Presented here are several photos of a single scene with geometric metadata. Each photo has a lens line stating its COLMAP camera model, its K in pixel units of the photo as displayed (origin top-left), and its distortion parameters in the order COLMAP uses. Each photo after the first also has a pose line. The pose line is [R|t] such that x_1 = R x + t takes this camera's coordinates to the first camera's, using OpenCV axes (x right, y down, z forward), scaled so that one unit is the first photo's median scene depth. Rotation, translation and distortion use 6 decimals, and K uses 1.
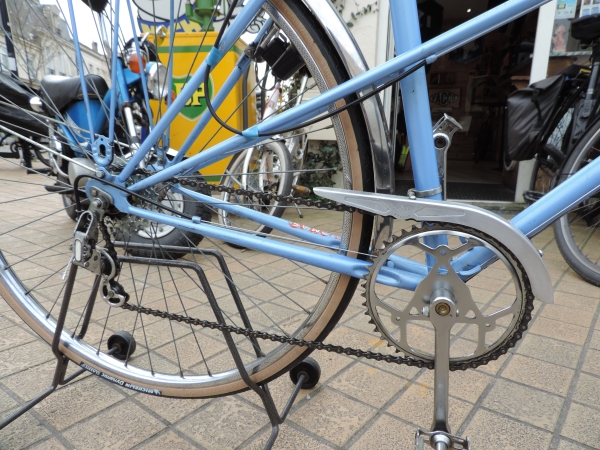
lens RADIAL K [[427.1, 0, 305.1], [0, 427.1, 238.1], [0, 0, 1]] dist [0.028702, 0.001993]
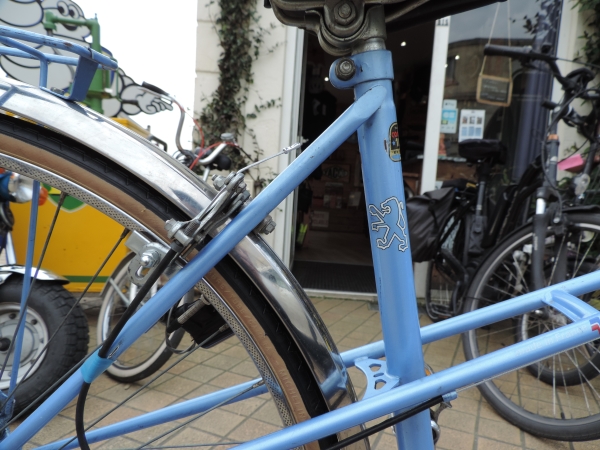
lens RADIAL K [[427.1, 0, 298.7], [0, 427.1, 238.9], [0, 0, 1]] dist [0.028702, 0.001993]
pose [[0.971662, 0.022169, 0.235332, -0.021683], [0.005738, 0.993087, -0.117241, -0.123577], [-0.236305, 0.115269, 0.964818, 0.080466]]
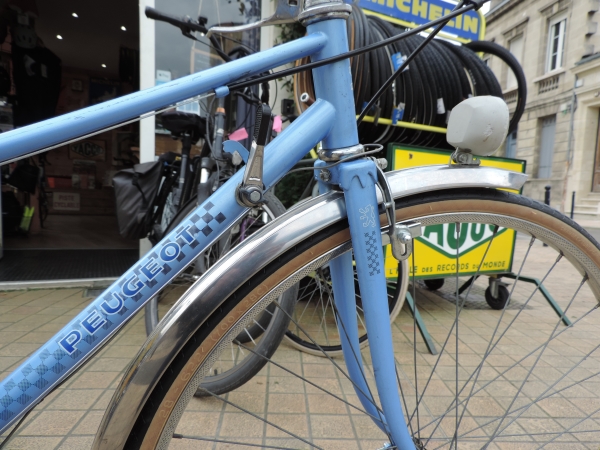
lens RADIAL K [[427.1, 0, 302.1], [0, 427.1, 239.8], [0, 0, 1]] dist [0.028702, 0.001993]
pose [[0.758991, -0.051885, 0.649031, 0.169761], [0.108647, 0.992936, -0.047676, -0.099116], [-0.641973, 0.106701, 0.759267, 0.022458]]
